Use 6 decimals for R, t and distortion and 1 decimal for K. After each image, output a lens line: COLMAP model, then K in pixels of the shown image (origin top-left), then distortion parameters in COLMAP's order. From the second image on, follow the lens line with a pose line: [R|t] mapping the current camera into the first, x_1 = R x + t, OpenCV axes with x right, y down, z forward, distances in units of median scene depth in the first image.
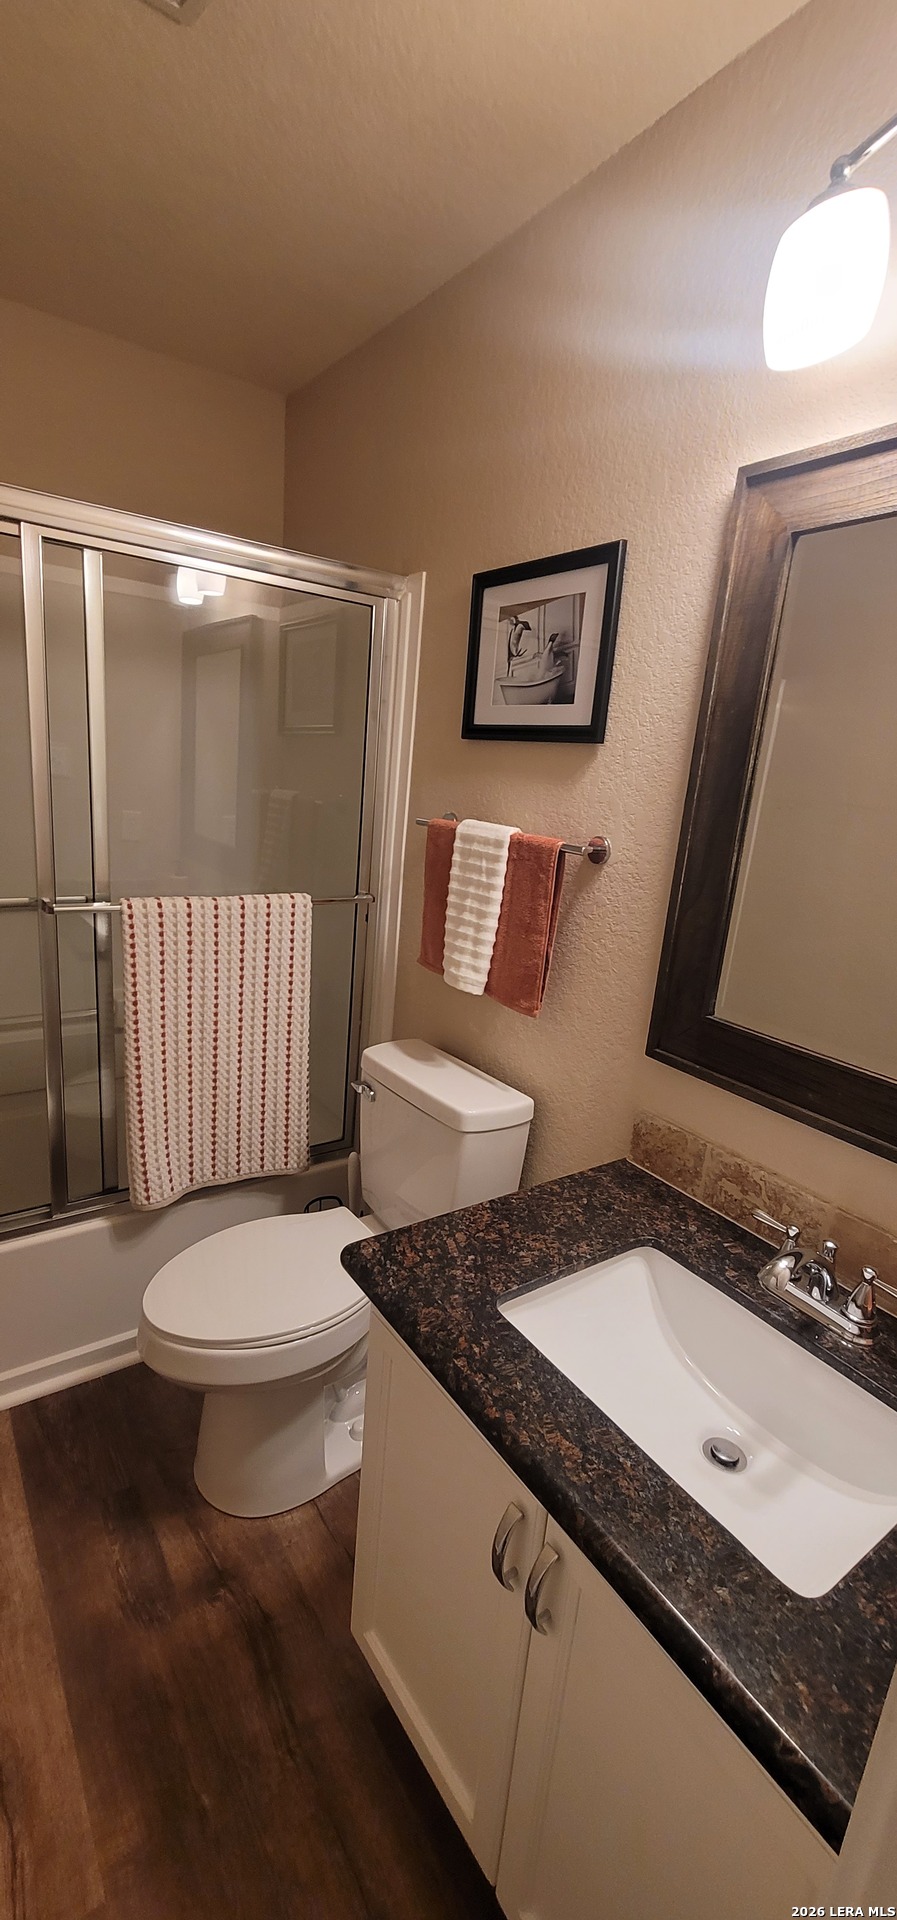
lens RADIAL K [[776.9, 0, 441.5], [0, 776.9, 965.9], [0, 0, 1]] dist [-0.005339, 0.002029]
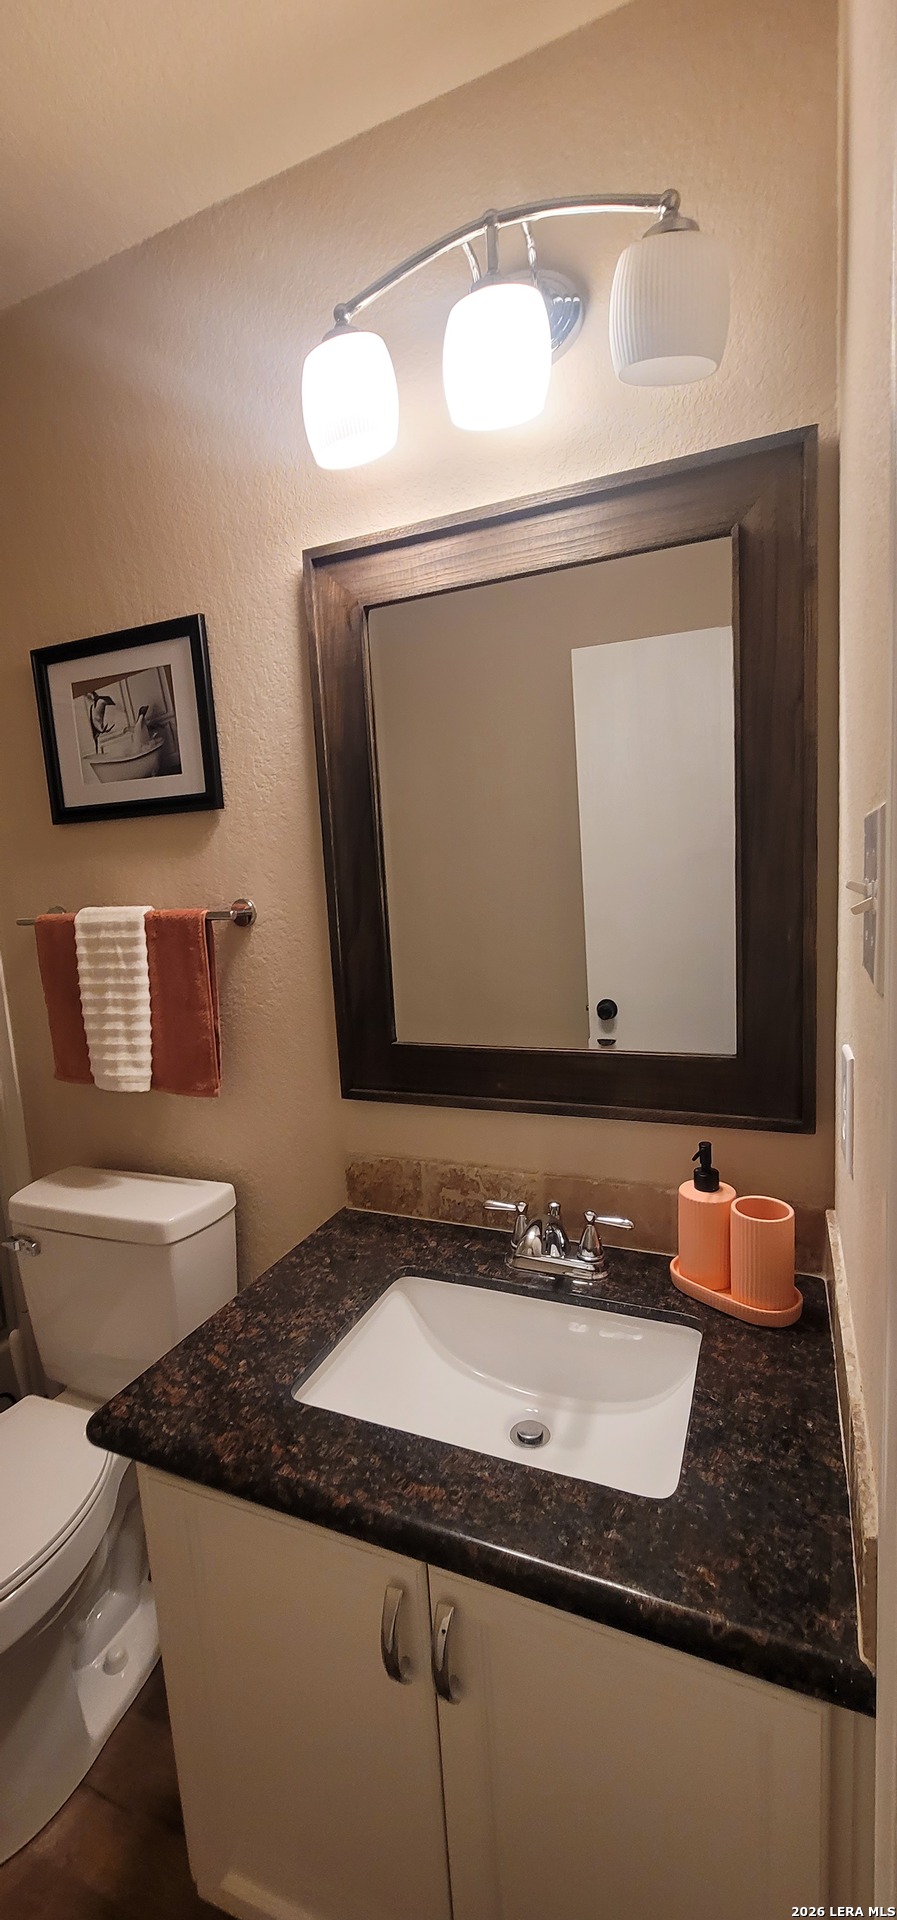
lens RADIAL K [[776.9, 0, 444.7], [0, 776.9, 961.8], [0, 0, 1]] dist [-0.005339, 0.002029]
pose [[0.843943, -0.196924, 0.498980, -0.111332], [0.249198, 0.967643, -0.039596, 0.019182], [-0.475037, 0.157762, 0.865708, 0.036713]]
